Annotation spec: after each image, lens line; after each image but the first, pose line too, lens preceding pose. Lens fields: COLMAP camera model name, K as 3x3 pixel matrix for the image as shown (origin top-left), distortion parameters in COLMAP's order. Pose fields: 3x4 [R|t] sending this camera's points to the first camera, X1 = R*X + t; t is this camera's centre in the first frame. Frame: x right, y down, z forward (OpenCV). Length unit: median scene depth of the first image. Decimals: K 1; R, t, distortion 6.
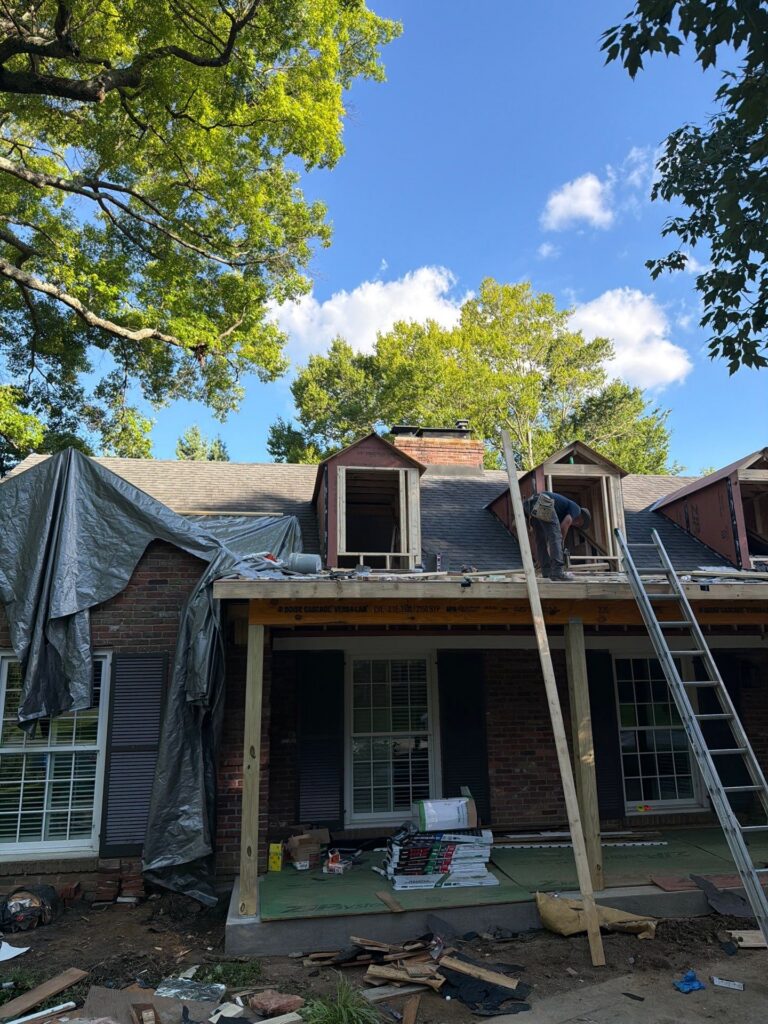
lens RADIAL K [[718.5, 0, 384.0], [0, 718.5, 512.0], [0, 0, 1]] dist [0.070880, -0.099486]
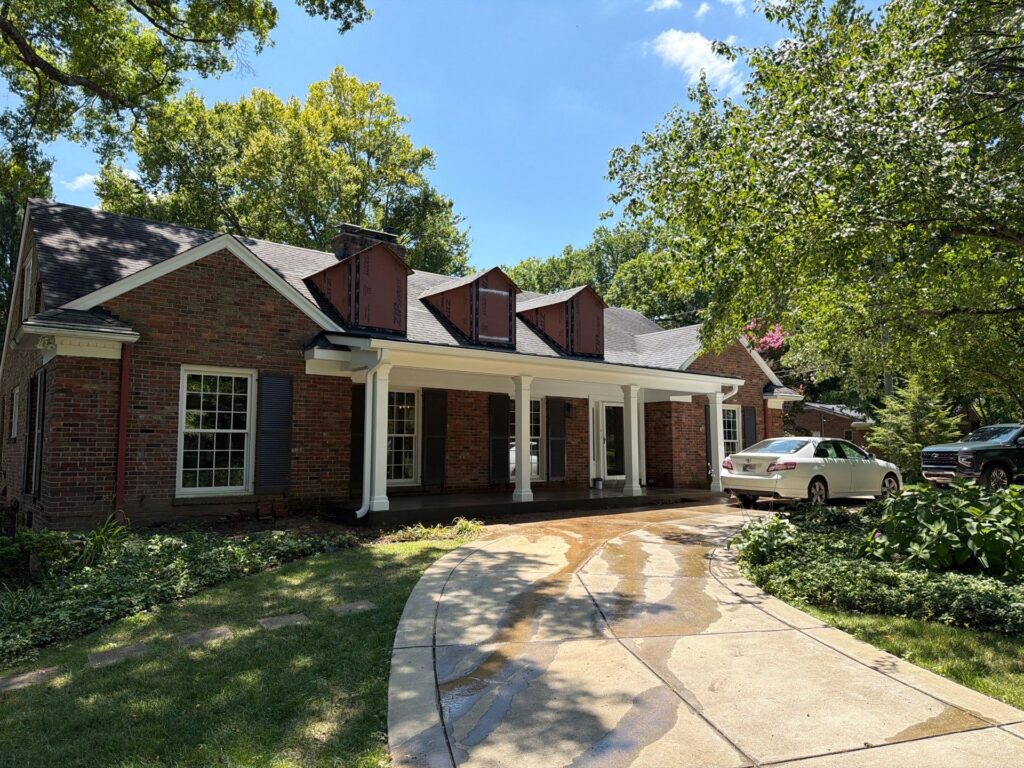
lens RADIAL K [[724.8, 0, 512.0], [0, 724.8, 384.0], [0, 0, 1]] dist [-0.018864, -0.002723]
pose [[0.864713, 0.062390, 0.498376, -0.427980], [-0.129340, 0.986451, 0.100923, -0.005452], [-0.485327, -0.151729, 0.861067, -0.380757]]
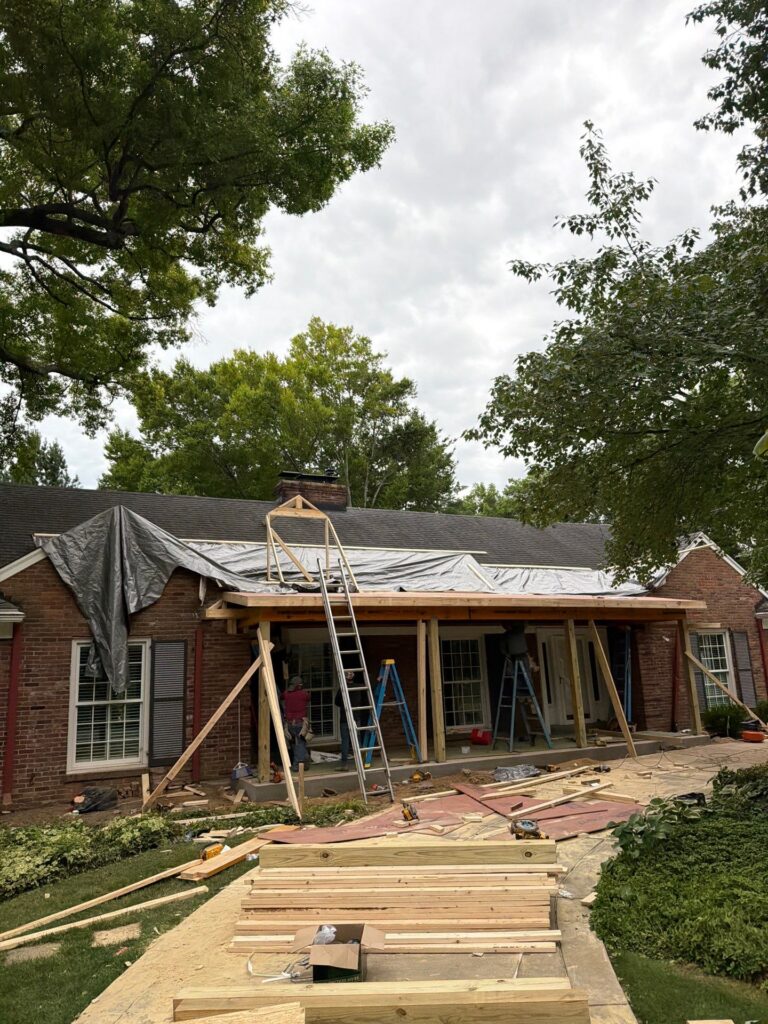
lens RADIAL K [[718.5, 0, 384.0], [0, 718.5, 512.0], [0, 0, 1]] dist [0.070880, -0.099486]
pose [[0.956003, 0.039184, 0.290729, -0.228517], [-0.041708, 0.999127, 0.002488, -0.066951], [-0.290377, -0.014504, 0.956802, -0.402857]]
